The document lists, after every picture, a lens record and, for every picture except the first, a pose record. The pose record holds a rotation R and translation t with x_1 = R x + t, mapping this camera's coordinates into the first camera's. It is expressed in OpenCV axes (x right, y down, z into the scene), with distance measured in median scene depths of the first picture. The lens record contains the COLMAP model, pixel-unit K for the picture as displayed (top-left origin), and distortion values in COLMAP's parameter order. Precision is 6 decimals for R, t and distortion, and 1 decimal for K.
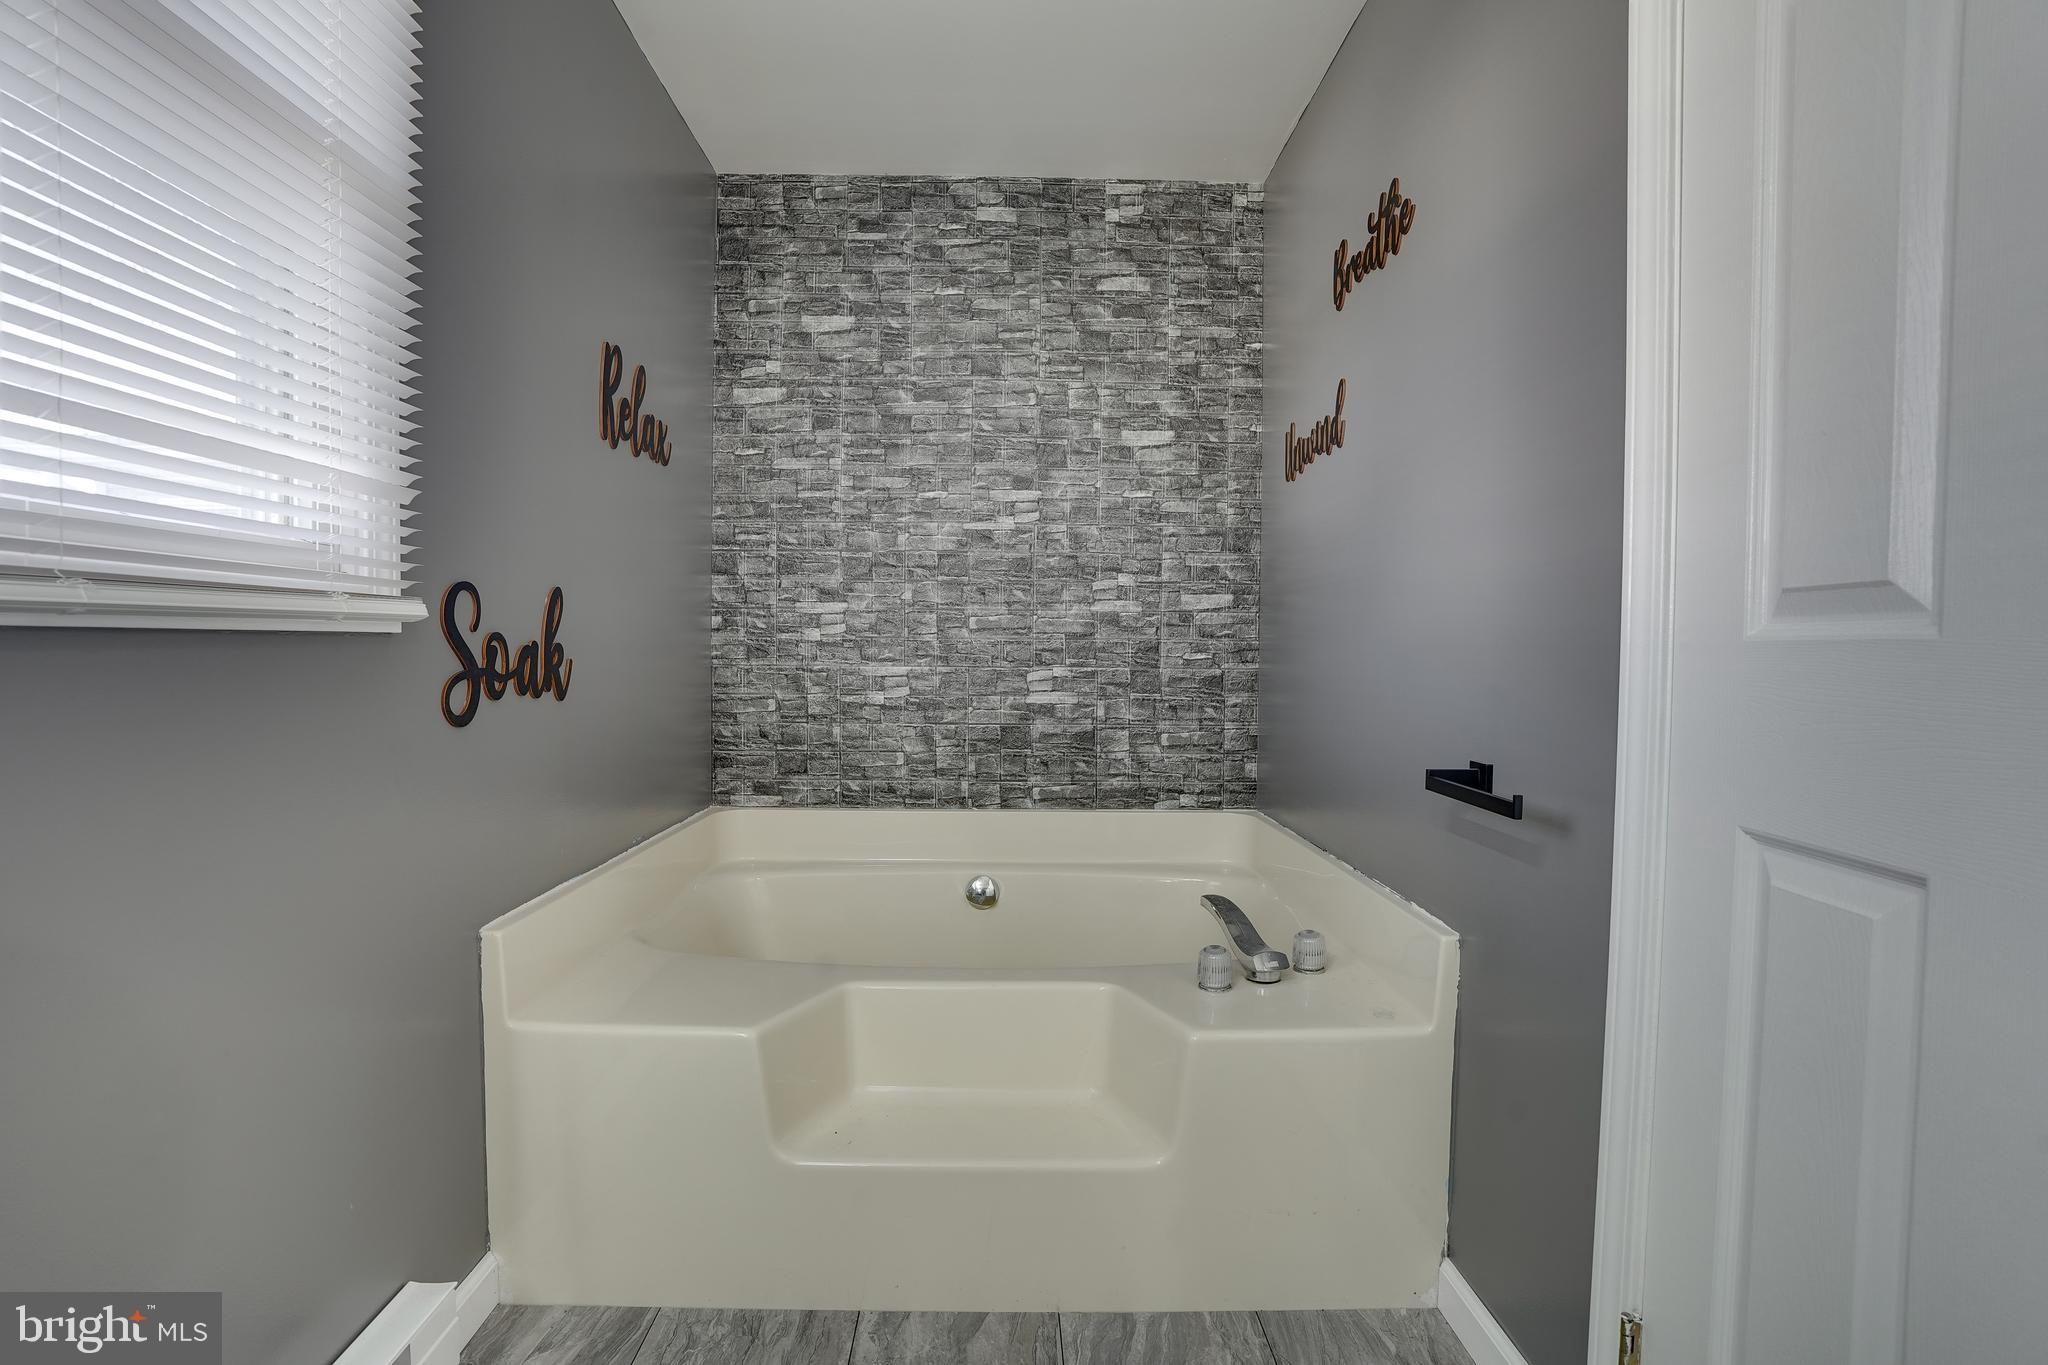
lens RADIAL K [[967.6, 0, 1018.3], [0, 967.6, 676.0], [0, 0, 1]] dist [-0.076611, 0.033727]
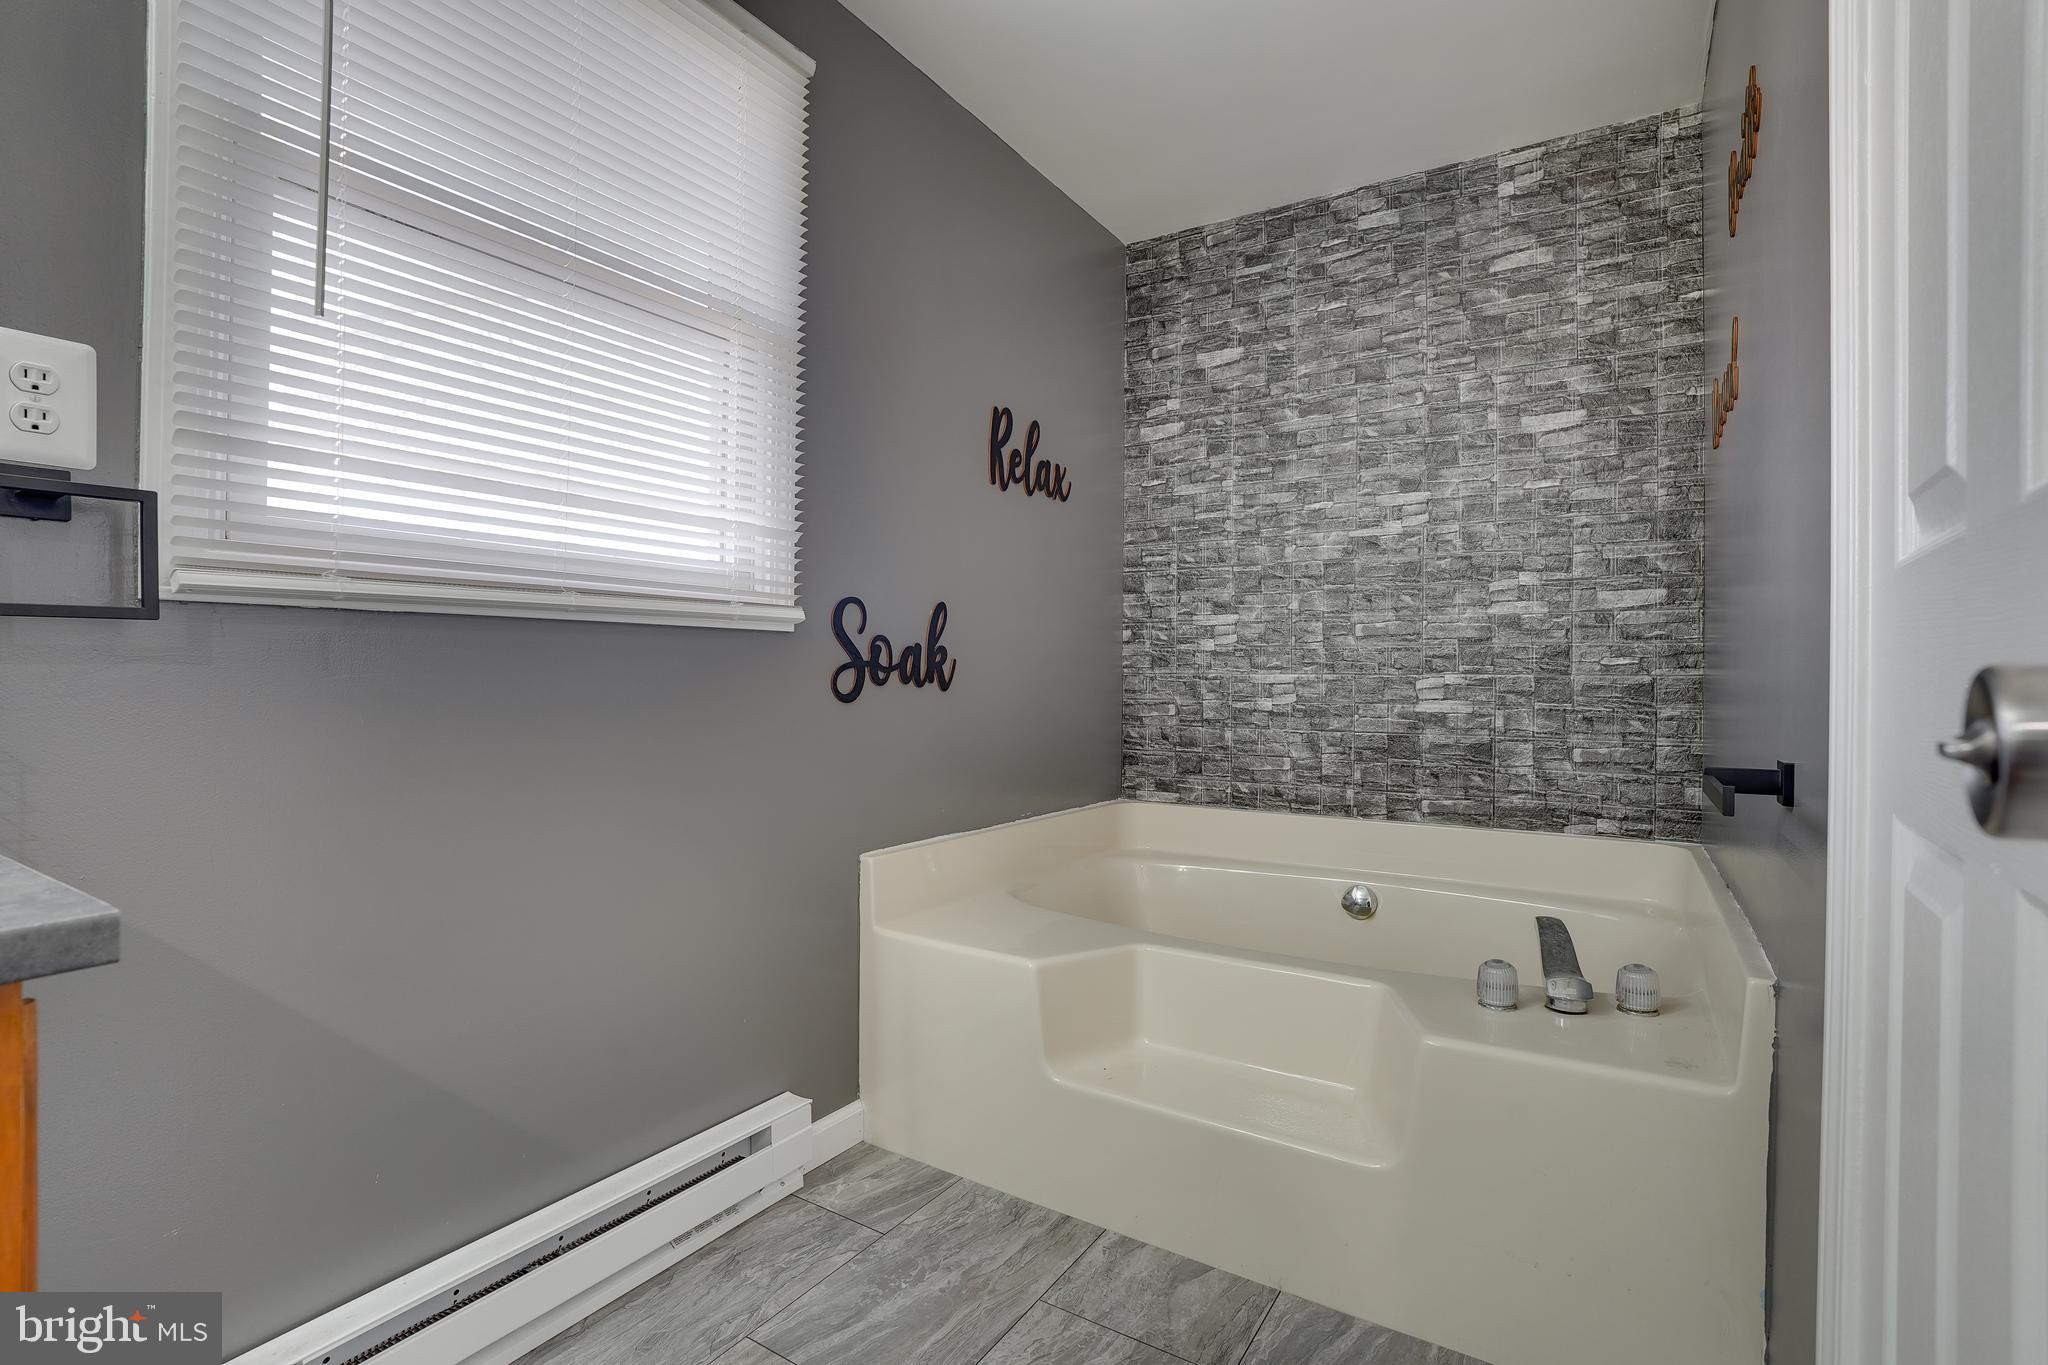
lens RADIAL K [[967.6, 0, 1018.3], [0, 967.6, 676.0], [0, 0, 1]] dist [-0.076611, 0.033727]
pose [[0.827442, -0.003973, -0.561537, 0.217001], [-0.017287, 0.999321, -0.032543, 0.030465], [0.561285, 0.036634, 0.826811, -0.010259]]
